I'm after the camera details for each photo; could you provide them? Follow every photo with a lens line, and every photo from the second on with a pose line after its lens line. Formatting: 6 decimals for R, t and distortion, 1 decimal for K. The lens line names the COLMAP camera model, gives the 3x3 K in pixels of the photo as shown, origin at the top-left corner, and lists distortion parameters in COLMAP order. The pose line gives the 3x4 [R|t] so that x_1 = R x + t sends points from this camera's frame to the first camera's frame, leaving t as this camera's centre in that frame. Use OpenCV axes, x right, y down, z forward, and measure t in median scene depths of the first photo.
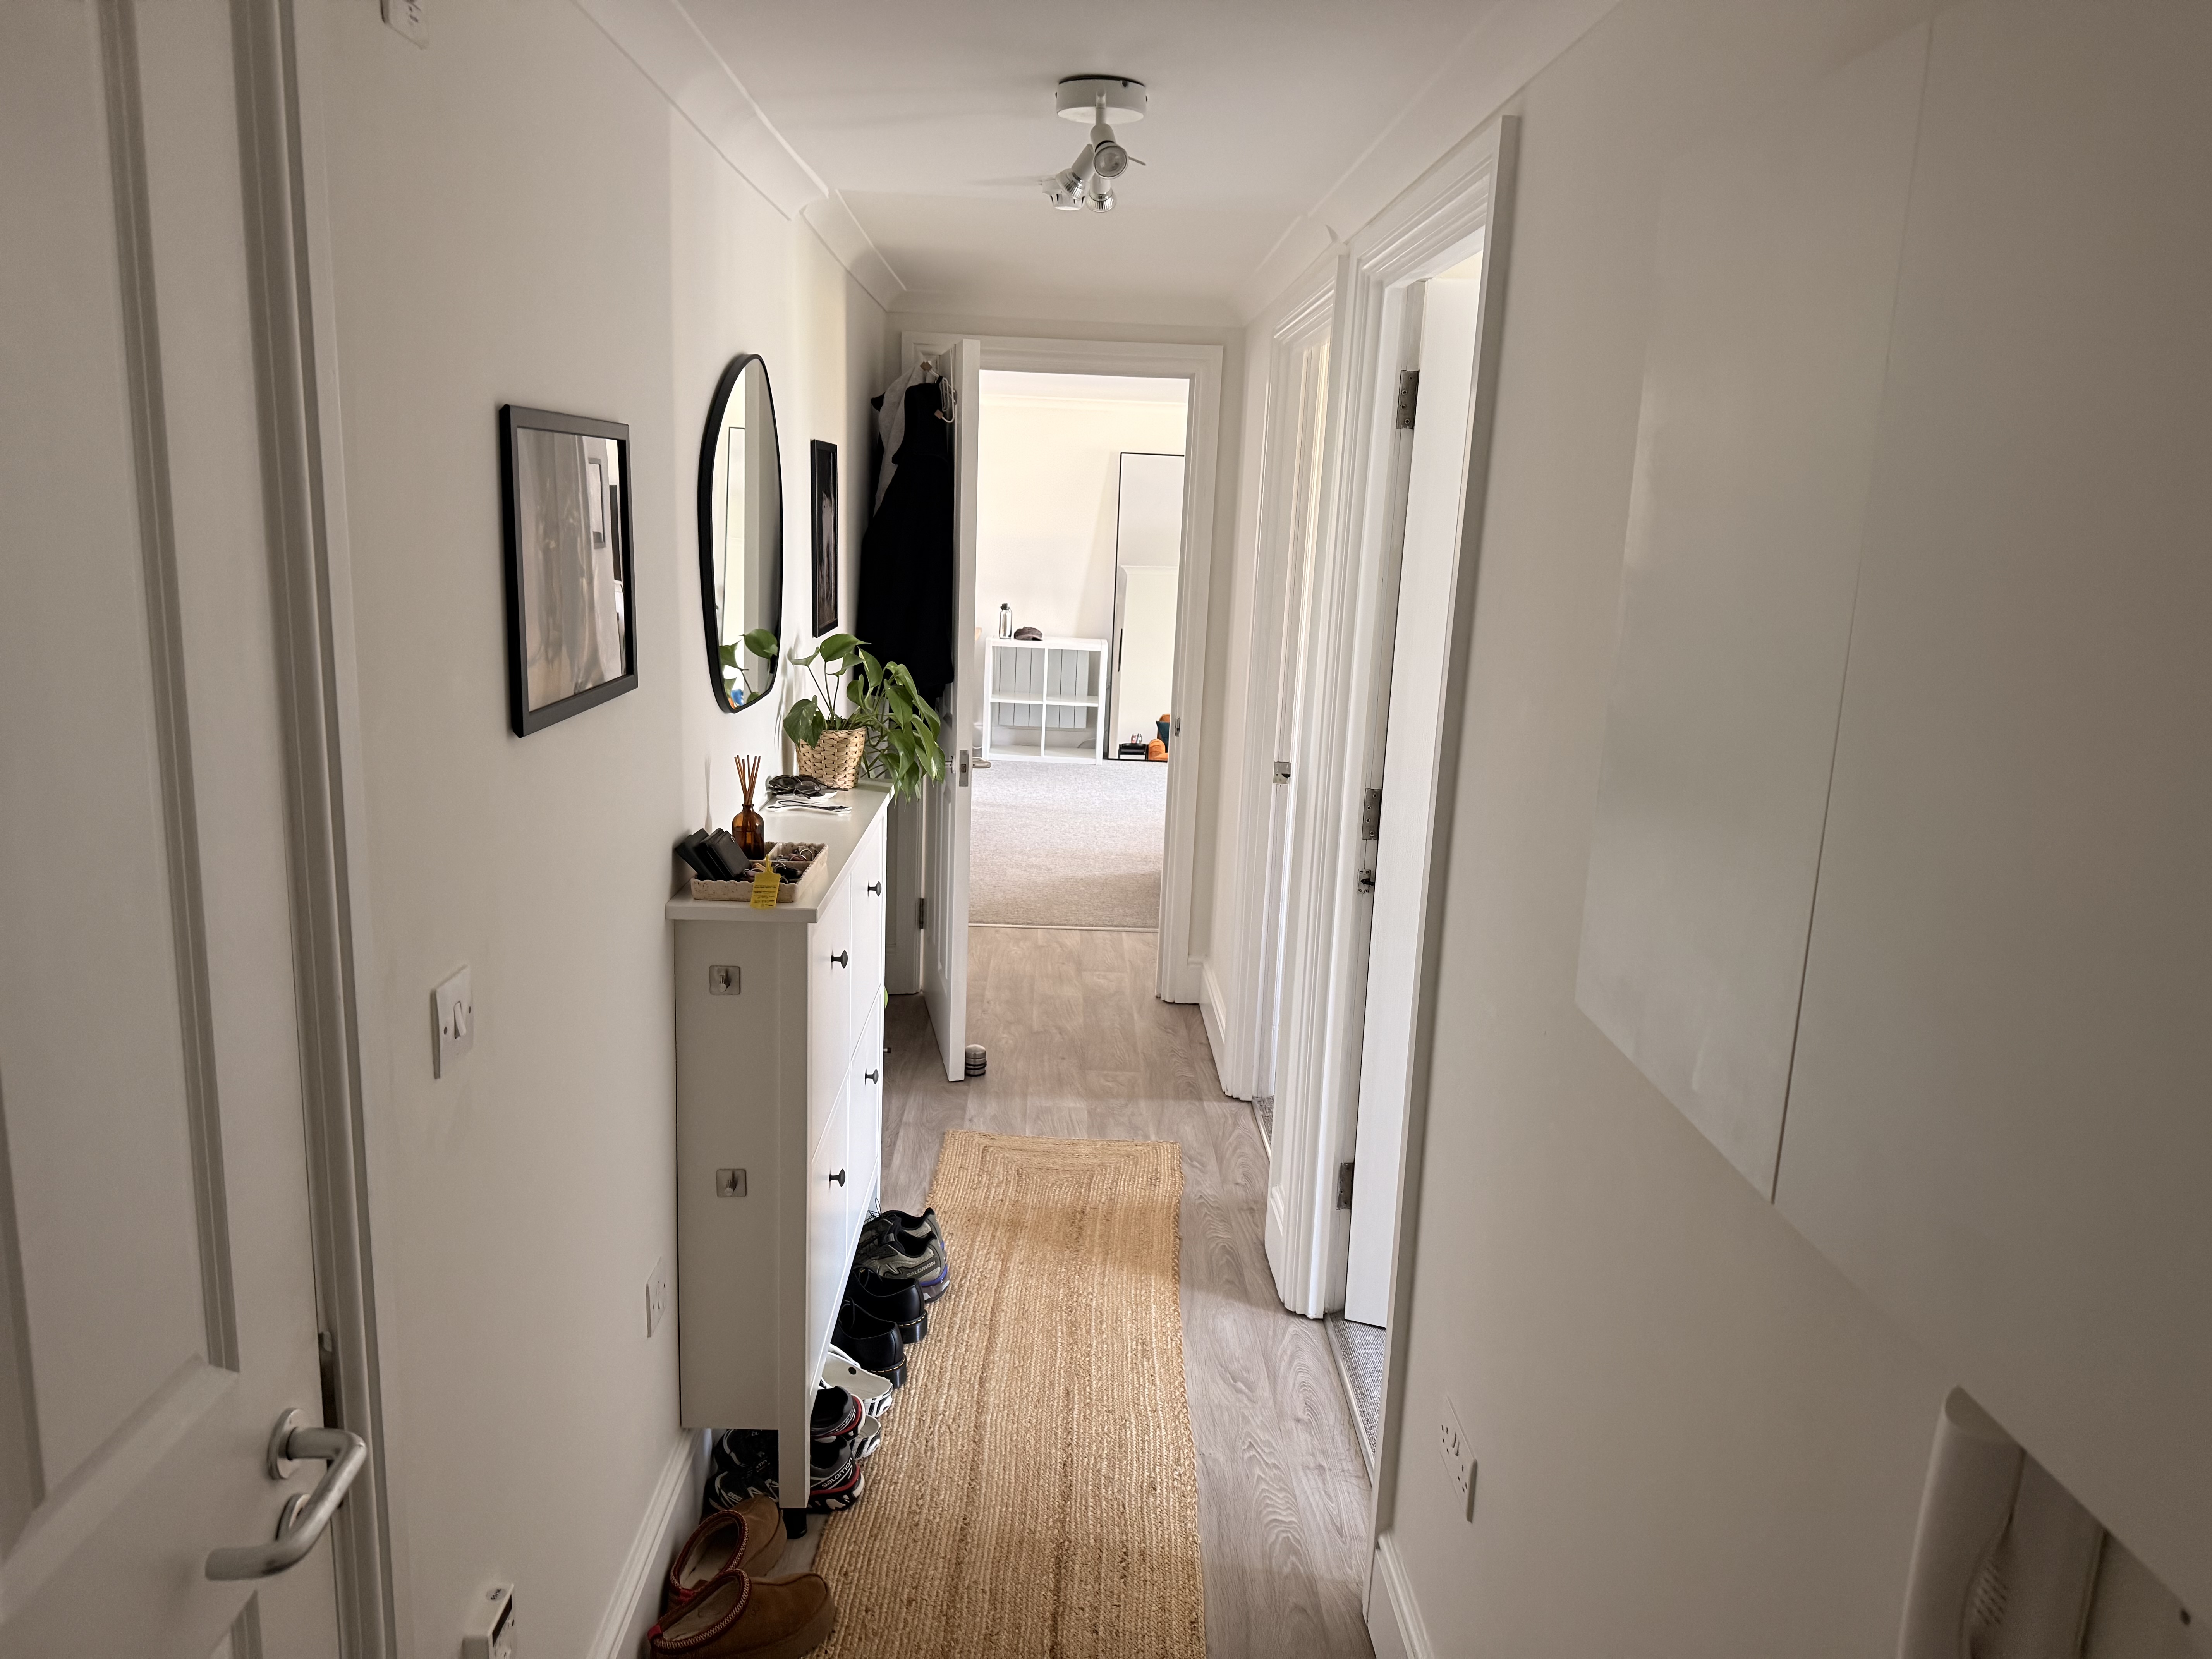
lens RADIAL K [[1560.7, 0, 1103.9], [0, 1560.7, 831.9], [0, 0, 1]] dist [-0.005159, -0.000502]
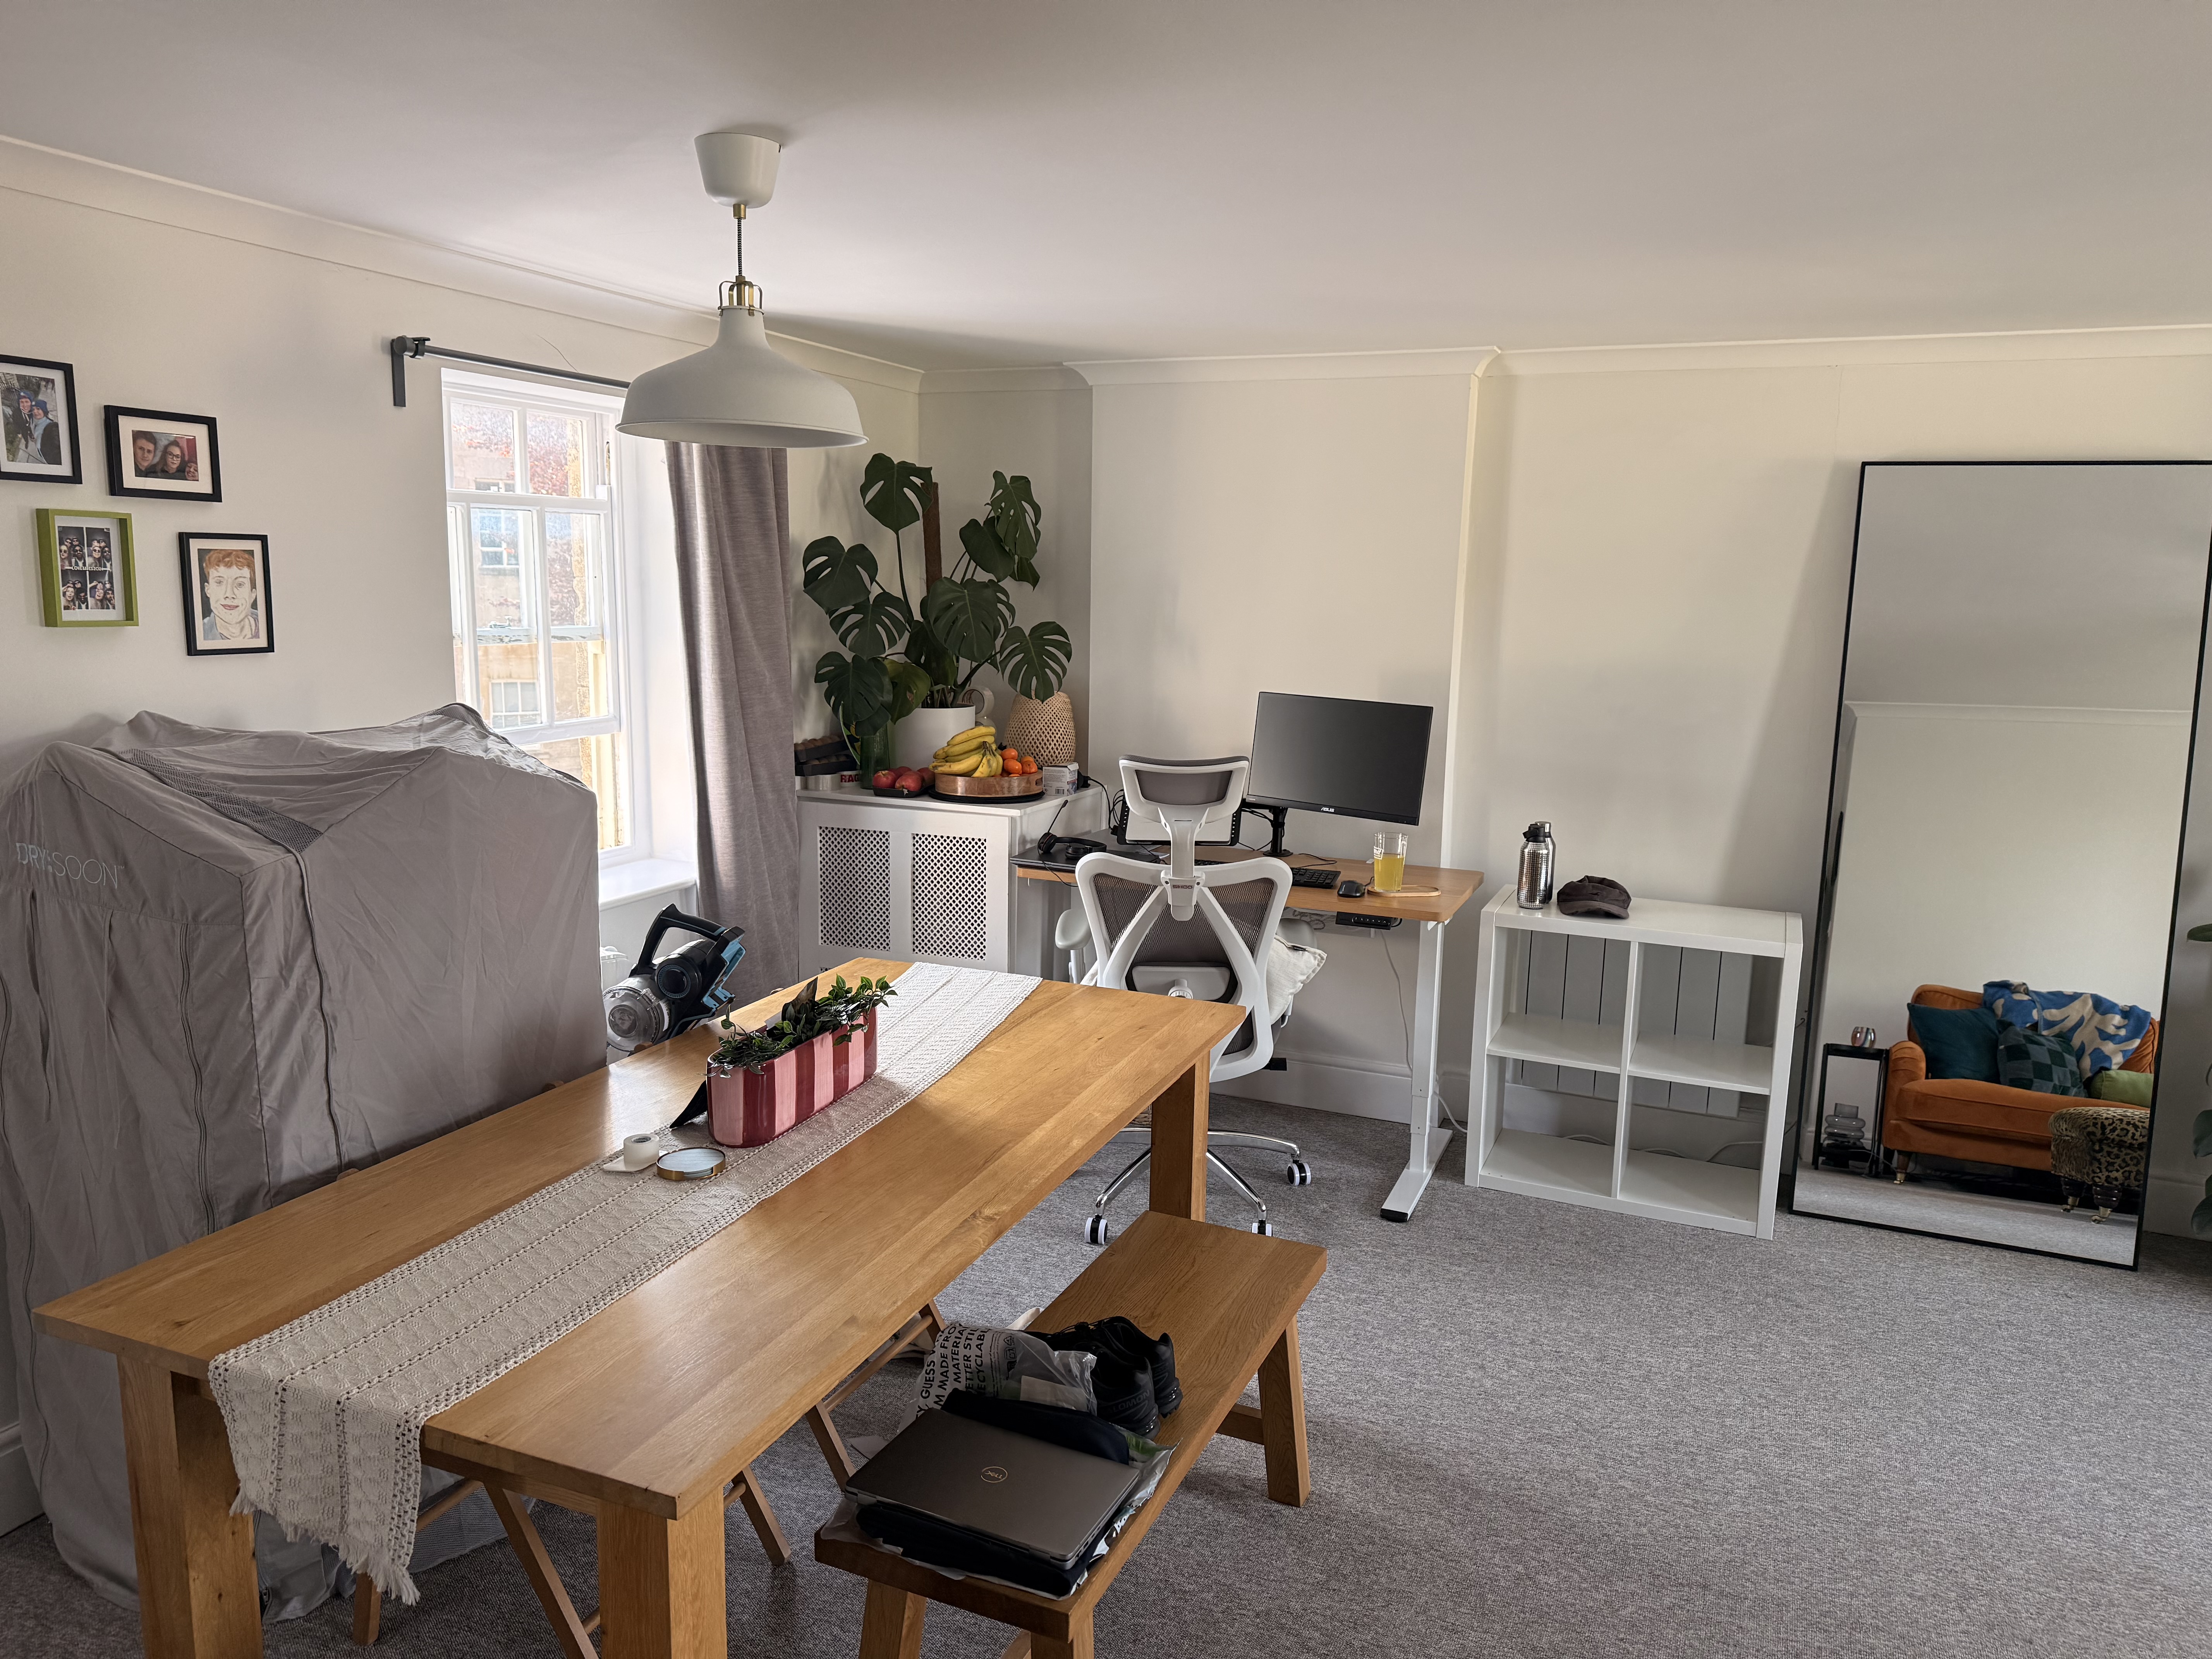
lens RADIAL K [[1560.7, 0, 1105.2], [0, 1560.7, 823.4], [0, 0, 1]] dist [-0.005159, -0.000502]
pose [[0.911493, 0.037833, -0.409571, 0.001724], [-0.062068, 0.997010, -0.046035, -0.119302], [0.406605, 0.067381, 0.911116, 0.570292]]
